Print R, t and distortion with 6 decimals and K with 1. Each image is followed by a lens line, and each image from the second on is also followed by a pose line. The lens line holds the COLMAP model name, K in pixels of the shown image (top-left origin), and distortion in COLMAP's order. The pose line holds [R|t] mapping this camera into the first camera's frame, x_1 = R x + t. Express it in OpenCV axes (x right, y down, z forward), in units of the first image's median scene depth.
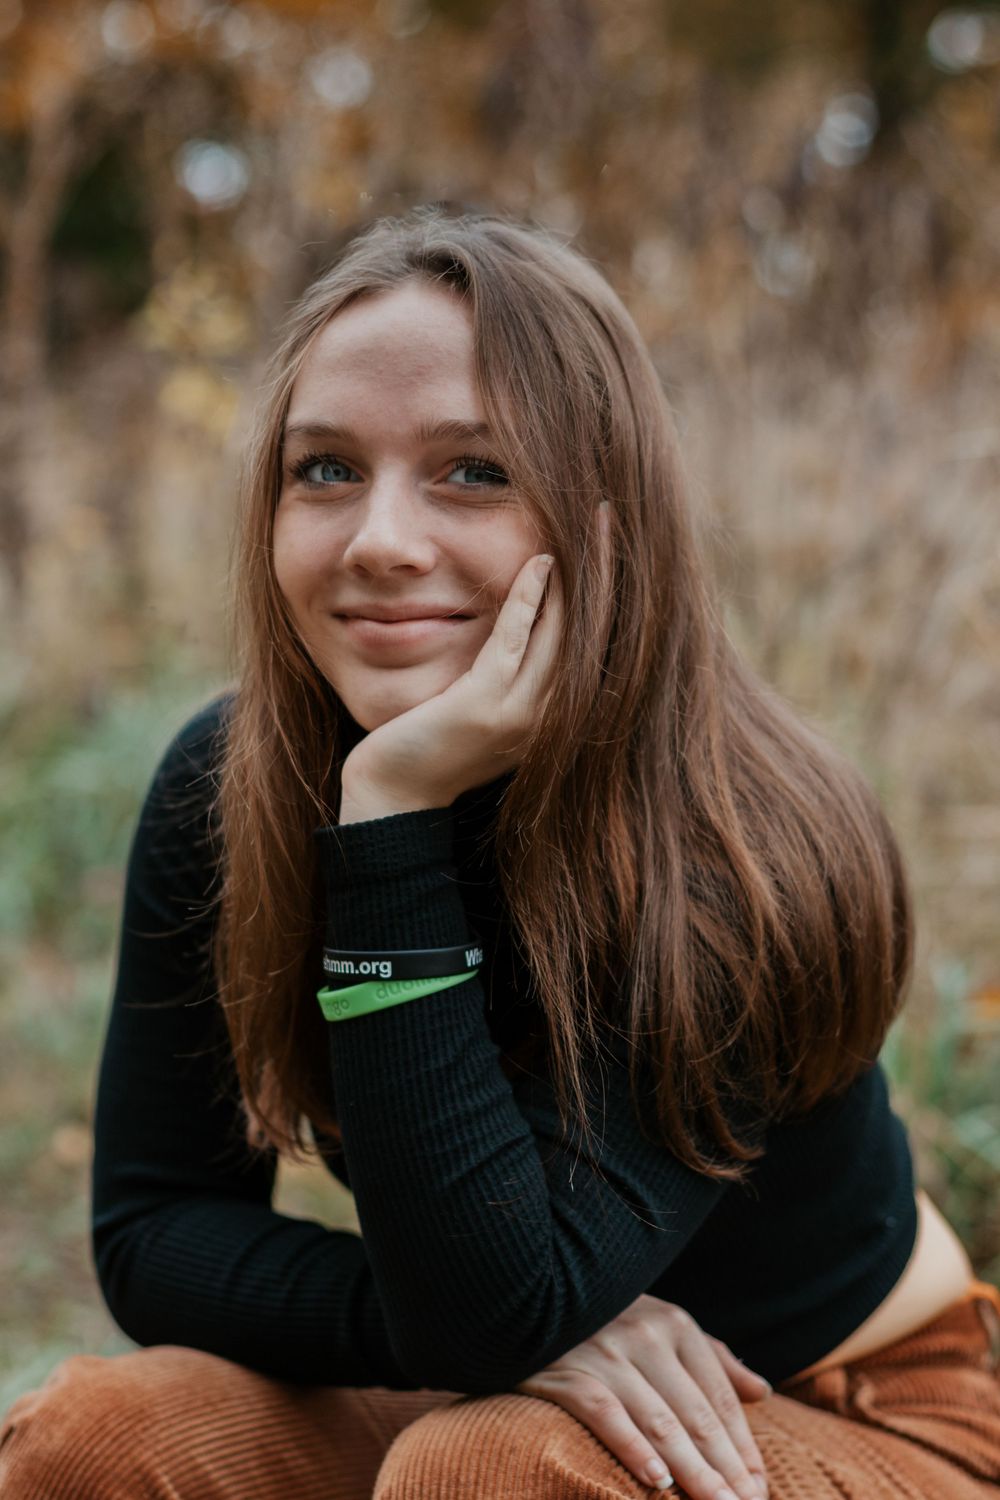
lens RADIAL K [[4547.1, 0, 500.0], [0, 4547.1, 750.0], [0, 0, 1]] dist [-2.552181, -0.031846]
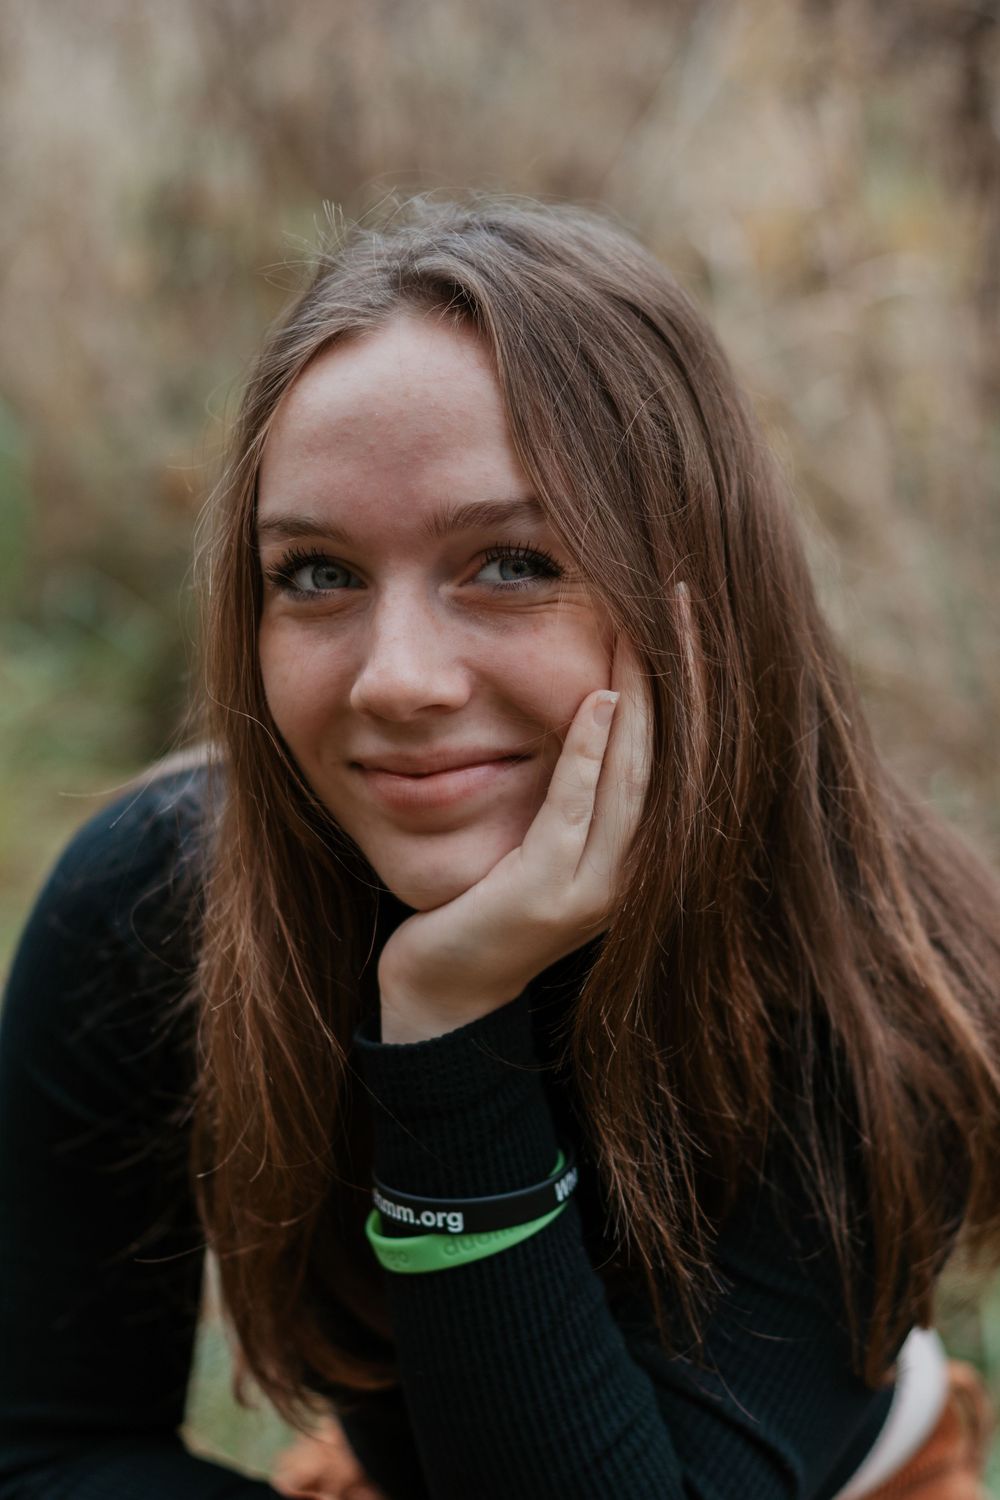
lens RADIAL K [[3406.6, 0, 500.0], [0, 3406.6, 750.0], [0, 0, 1]] dist [0.044958, -0.177945]
pose [[0.994971, -0.099799, 0.008494, -0.015289], [0.100113, 0.993517, -0.053858, -0.000307], [-0.003064, 0.054438, 0.998512, 0.424505]]
